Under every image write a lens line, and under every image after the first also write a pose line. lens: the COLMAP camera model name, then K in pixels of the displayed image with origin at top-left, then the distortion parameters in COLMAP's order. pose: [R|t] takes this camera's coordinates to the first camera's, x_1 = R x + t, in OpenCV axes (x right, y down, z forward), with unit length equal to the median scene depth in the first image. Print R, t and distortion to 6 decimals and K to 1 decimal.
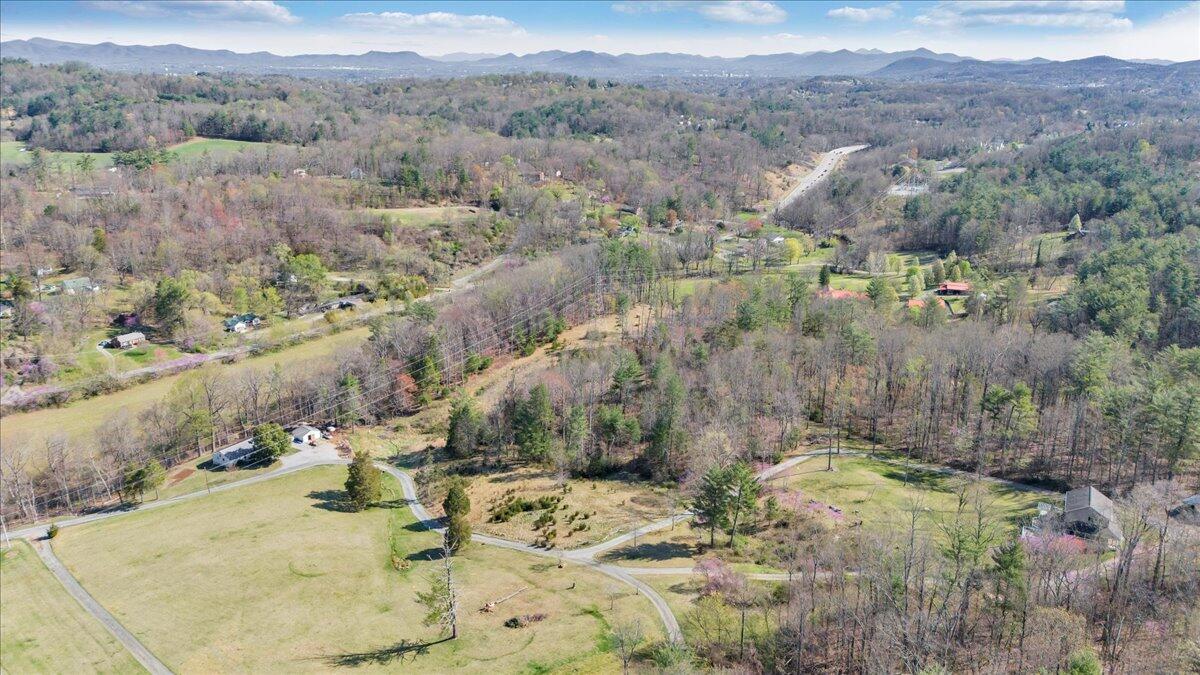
lens RADIAL K [[889.8, 0, 603.4], [0, 889.8, 334.2], [0, 0, 1]] dist [0.076814, -0.076982]
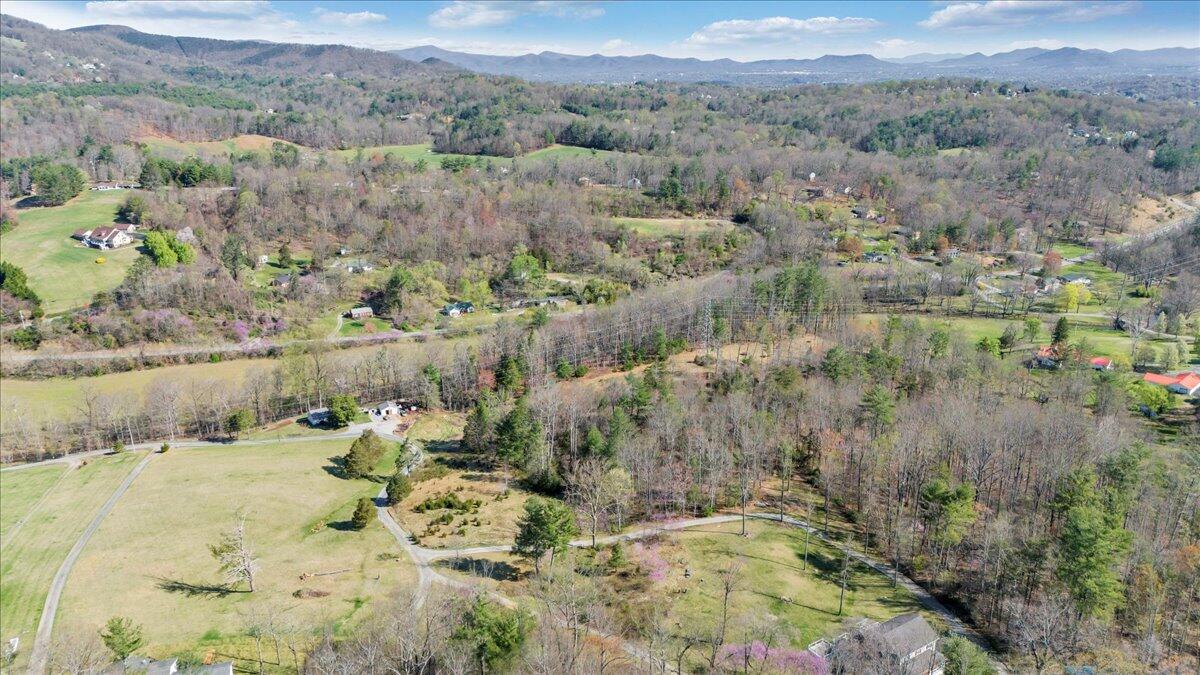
lens RADIAL K [[889.8, 0, 603.4], [0, 889.8, 334.2], [0, 0, 1]] dist [0.076814, -0.076982]
pose [[0.884009, 0.123216, -0.450938, 0.200706], [-0.124550, 0.991850, 0.026850, -0.024414], [0.450571, 0.032429, 0.892151, 0.036079]]
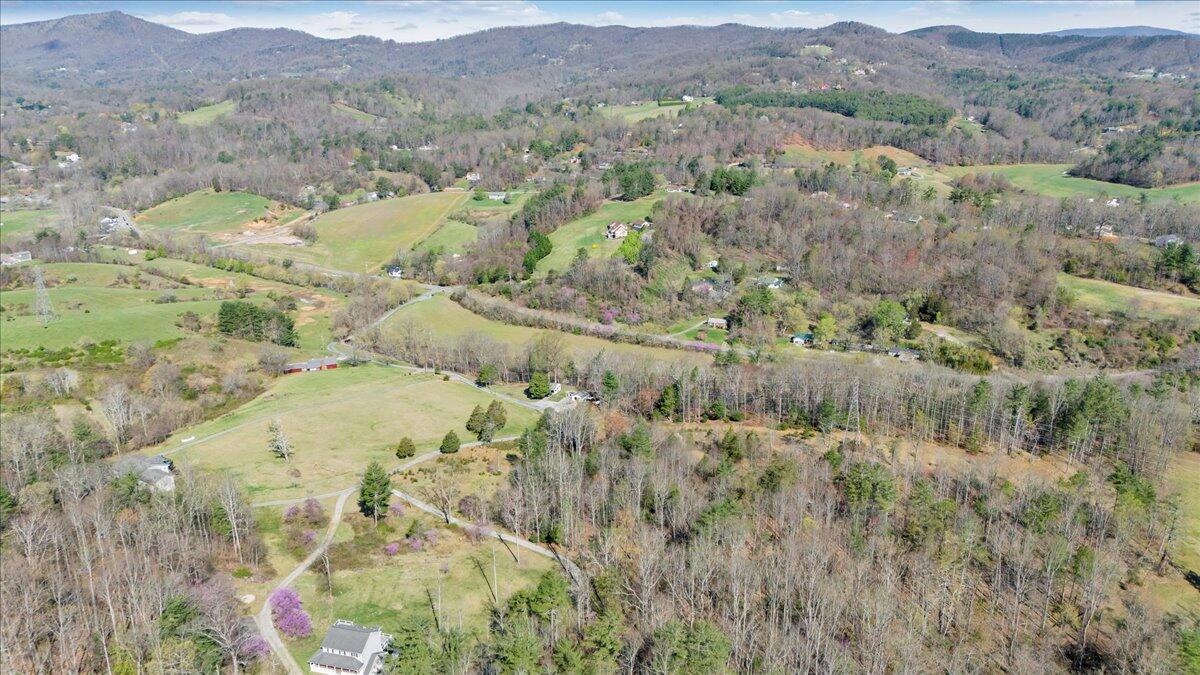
lens RADIAL K [[889.8, 0, 603.4], [0, 889.8, 334.2], [0, 0, 1]] dist [0.076814, -0.076982]
pose [[0.199001, 0.273435, -0.941080, 0.472878], [-0.265547, 0.939406, 0.216796, -0.142698], [0.943336, 0.206759, 0.259552, 0.284277]]
